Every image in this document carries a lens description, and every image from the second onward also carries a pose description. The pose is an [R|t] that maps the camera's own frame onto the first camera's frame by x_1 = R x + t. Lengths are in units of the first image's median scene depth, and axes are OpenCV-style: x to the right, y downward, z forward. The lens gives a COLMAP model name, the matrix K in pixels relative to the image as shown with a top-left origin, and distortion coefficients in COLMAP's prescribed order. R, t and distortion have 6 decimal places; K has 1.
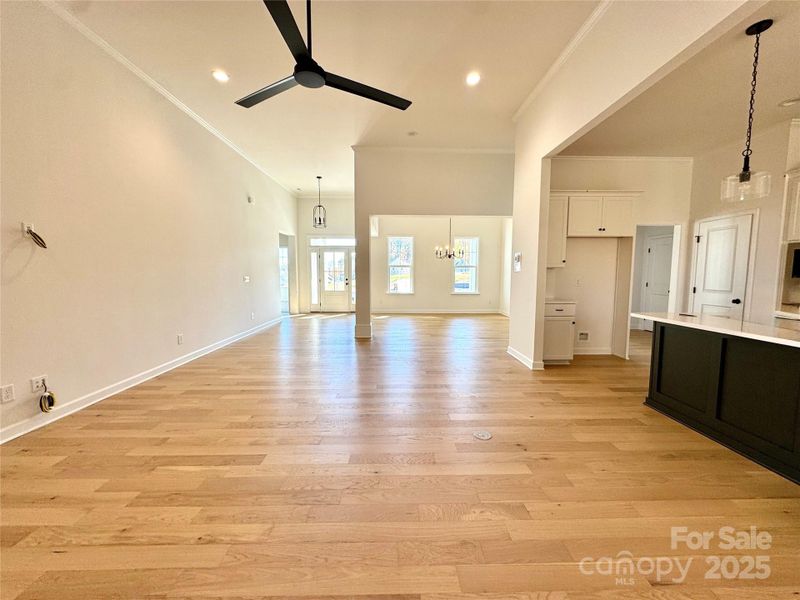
lens RADIAL K [[322.6, 0, 400.0], [0, 322.6, 300.0], [0, 0, 1]] dist [-0.002608, -0.000561]
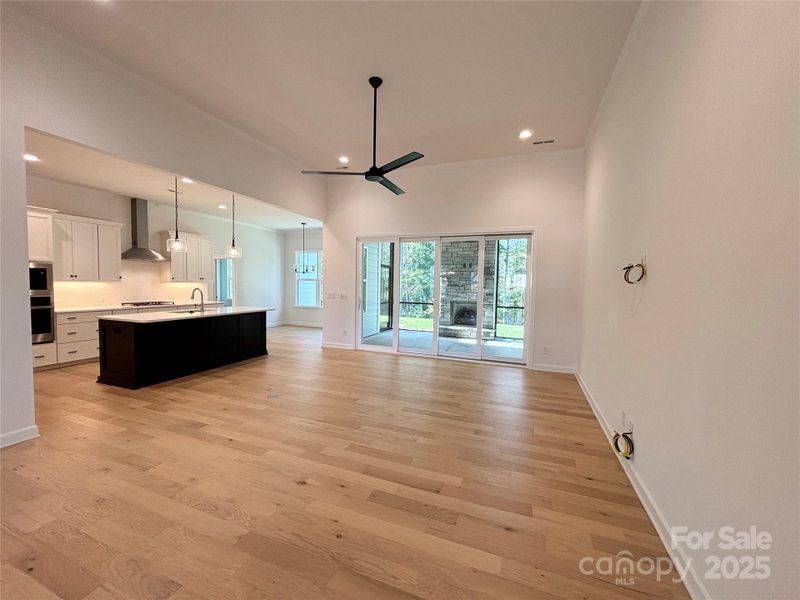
lens RADIAL K [[322.6, 0, 400.0], [0, 322.6, 300.0], [0, 0, 1]] dist [-0.002608, -0.000561]
pose [[-0.925625, -0.037886, 0.376542, -0.499733], [0.011582, 0.991674, 0.128249, -0.135549], [-0.378265, 0.123071, -0.917480, 1.212078]]
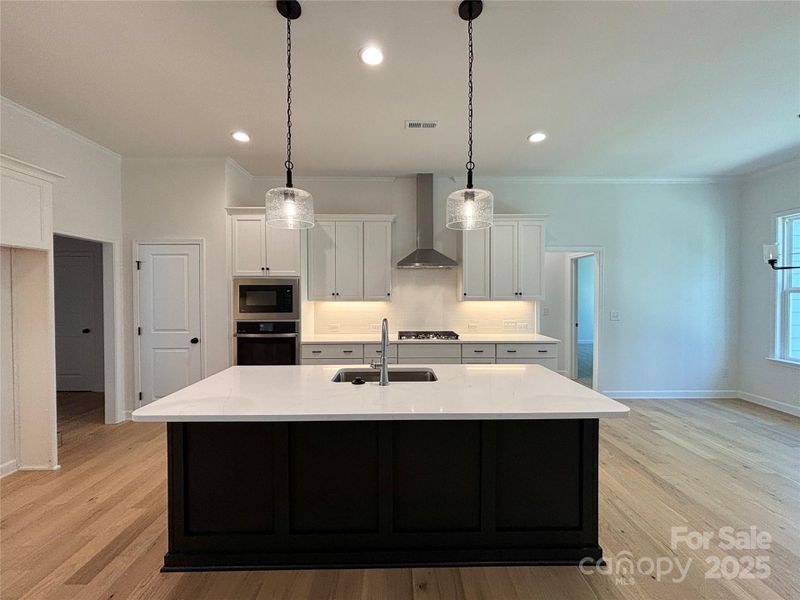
lens RADIAL K [[322.6, 0, 400.0], [0, 322.6, 300.0], [0, 0, 1]] dist [-0.002608, -0.000561]
pose [[0.013436, -0.020146, 0.999707, 0.163507], [0.083517, 0.996326, 0.018955, -0.071203], [-0.996416, 0.083238, 0.015070, 0.386292]]
